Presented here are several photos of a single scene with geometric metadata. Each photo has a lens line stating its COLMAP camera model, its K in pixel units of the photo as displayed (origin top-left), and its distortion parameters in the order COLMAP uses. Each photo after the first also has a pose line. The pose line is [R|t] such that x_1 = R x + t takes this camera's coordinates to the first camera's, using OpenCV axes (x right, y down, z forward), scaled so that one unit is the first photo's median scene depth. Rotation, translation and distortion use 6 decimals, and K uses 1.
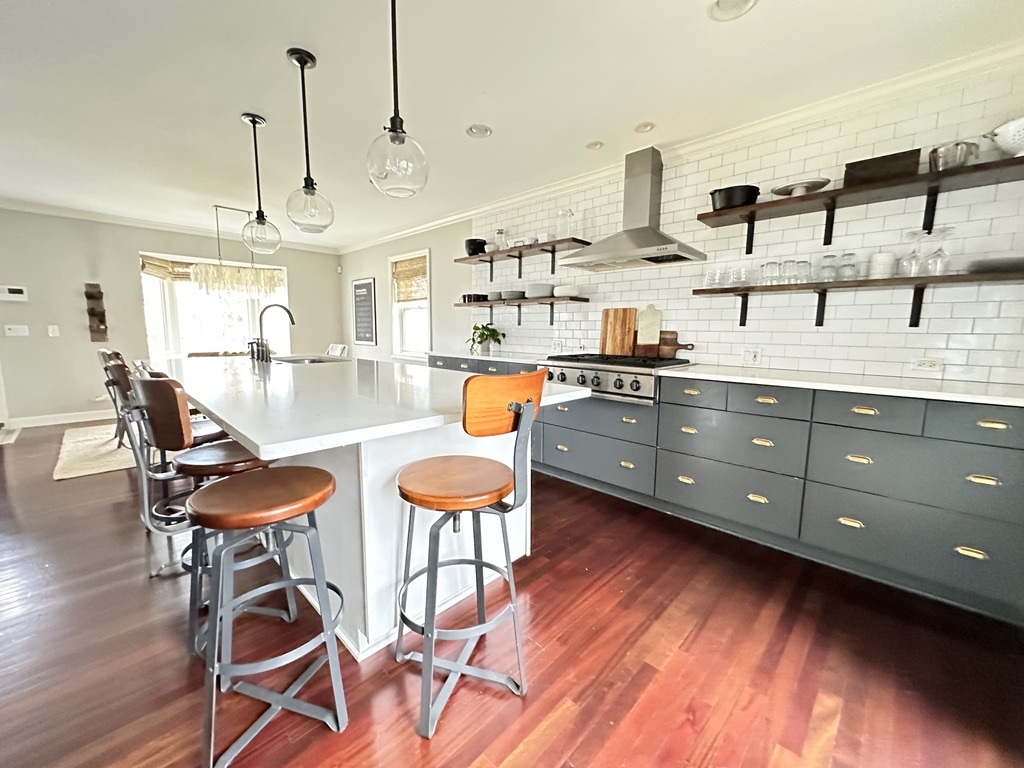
lens RADIAL K [[410.9, 0, 510.3], [0, 410.9, 382.2], [0, 0, 1]] dist [-0.000141, -0.000016]
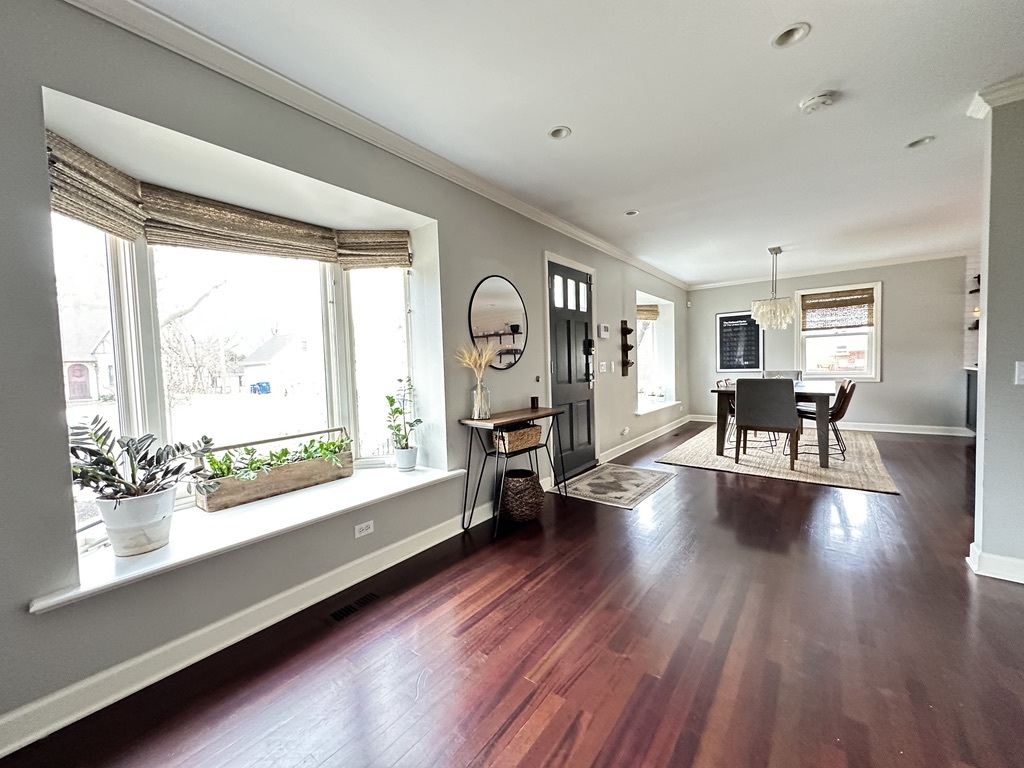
lens RADIAL K [[410.9, 0, 511.3], [0, 410.9, 384.3], [0, 0, 1]] dist [-0.000141, -0.000016]
pose [[0.991582, -0.050078, 0.119401, -2.517694], [0.059742, 0.995100, -0.078779, -0.023903], [-0.114871, 0.085249, 0.989716, 0.027063]]
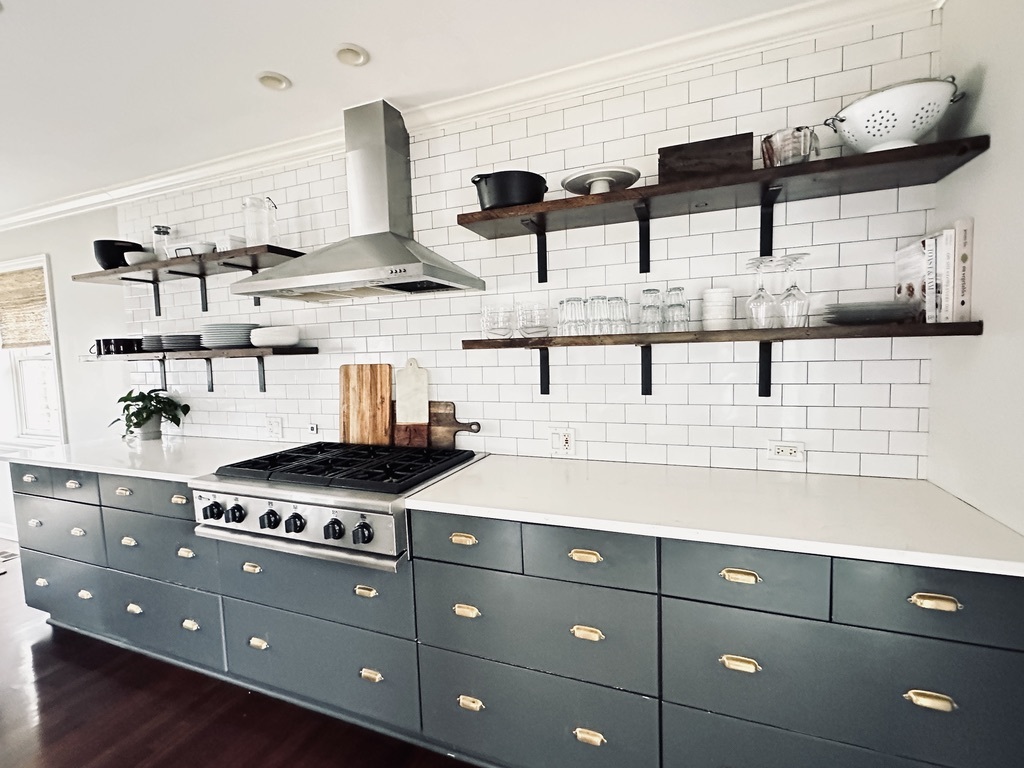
lens RADIAL K [[472.6, 0, 512.5], [0, 472.6, 384.5], [0, 0, 1]] dist [-0.002291, 0.000280]
pose [[0.921880, -0.063493, 0.382237, 0.243161], [0.087366, 0.995141, -0.045408, -0.123189], [-0.377497, 0.075255, 0.922948, 0.348488]]
